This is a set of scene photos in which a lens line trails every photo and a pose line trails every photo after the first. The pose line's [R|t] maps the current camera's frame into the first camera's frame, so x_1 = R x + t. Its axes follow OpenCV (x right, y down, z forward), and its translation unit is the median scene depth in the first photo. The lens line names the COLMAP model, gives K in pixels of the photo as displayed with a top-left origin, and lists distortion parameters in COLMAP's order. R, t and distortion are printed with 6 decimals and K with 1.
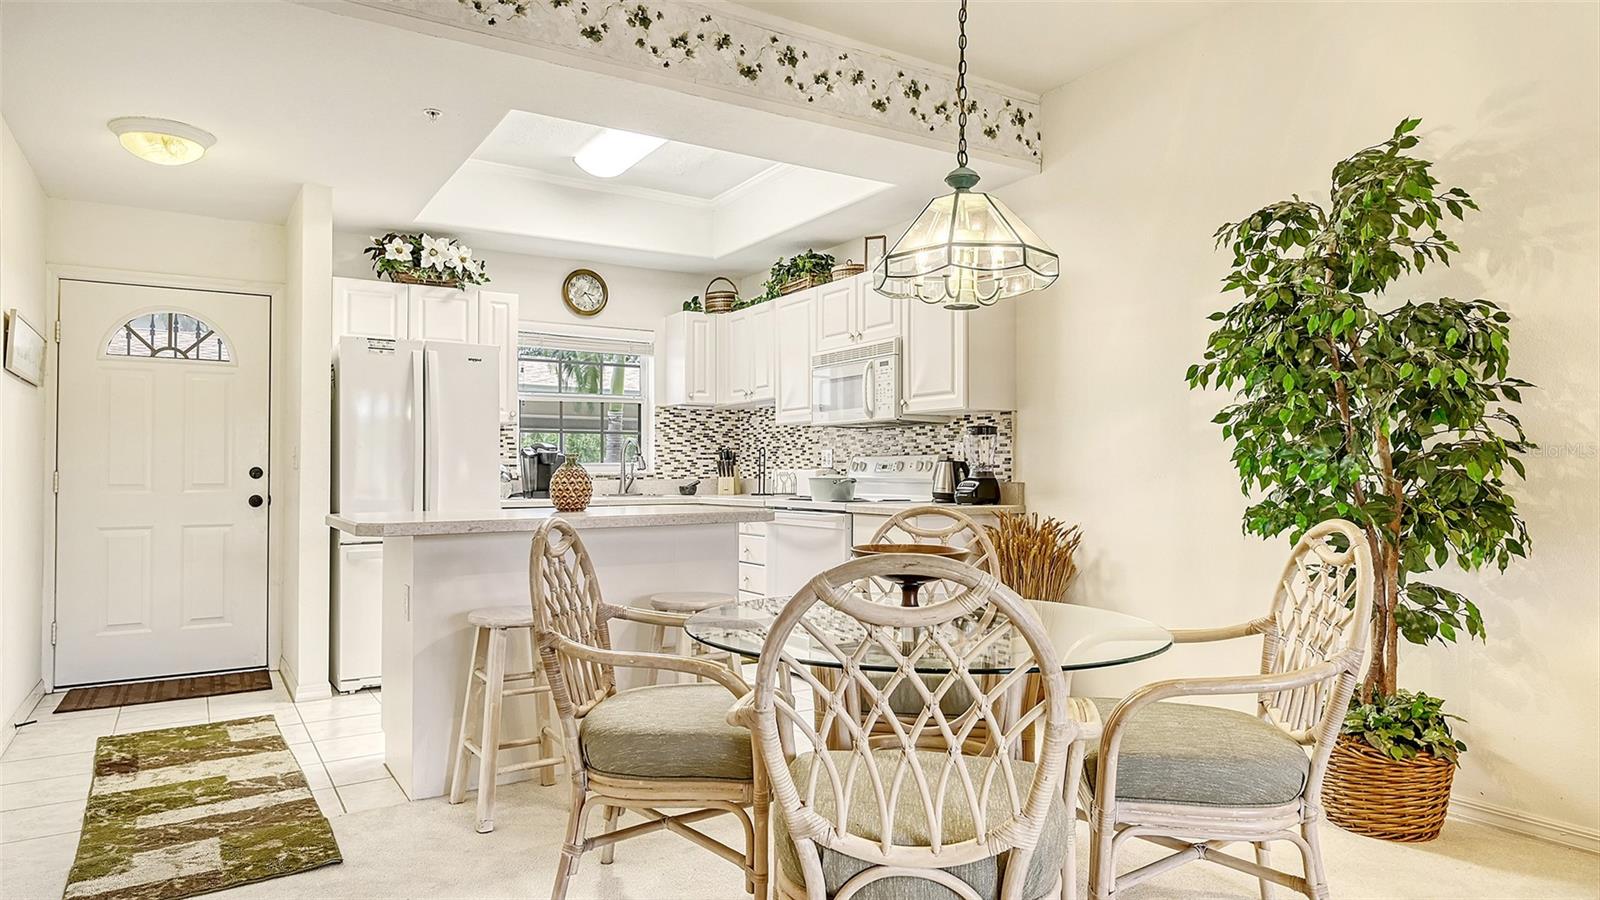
lens RADIAL K [[969.7, 0, 799.0], [0, 969.7, 442.9], [0, 0, 1]] dist [0.005588, 0.001168]
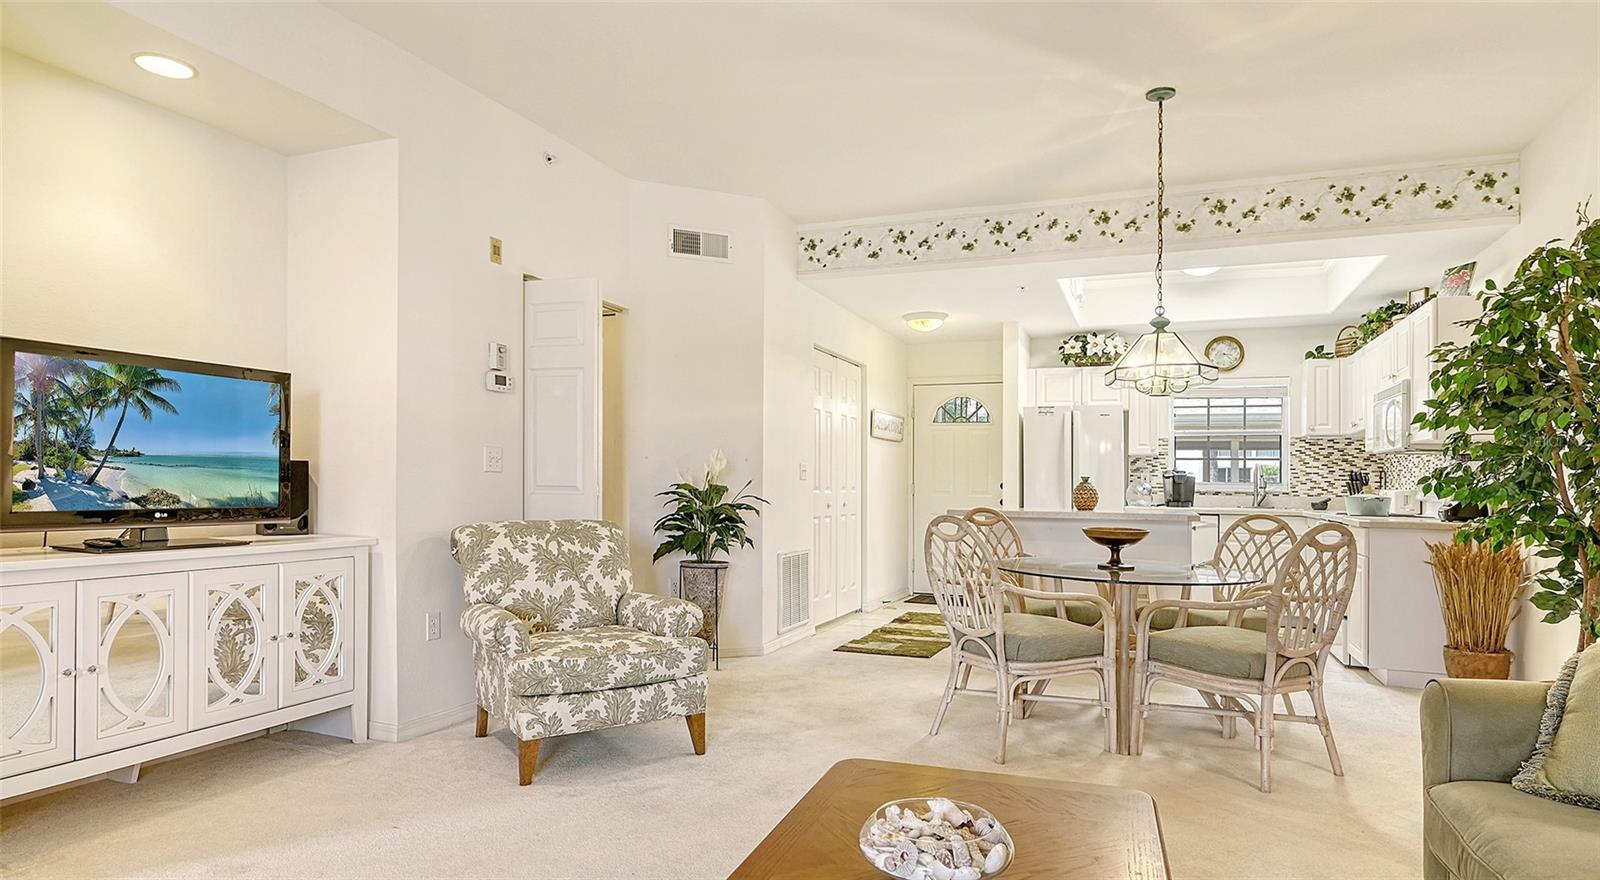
lens RADIAL K [[911.8, 0, 800.1], [0, 911.8, 451.5], [0, 0, 1]] dist [-0.001405, -0.000251]
pose [[0.584421, -0.015663, -0.811299, 0.491070], [0.005702, 0.999868, -0.015196, -0.006295], [0.811430, 0.004255, 0.584434, -0.216028]]
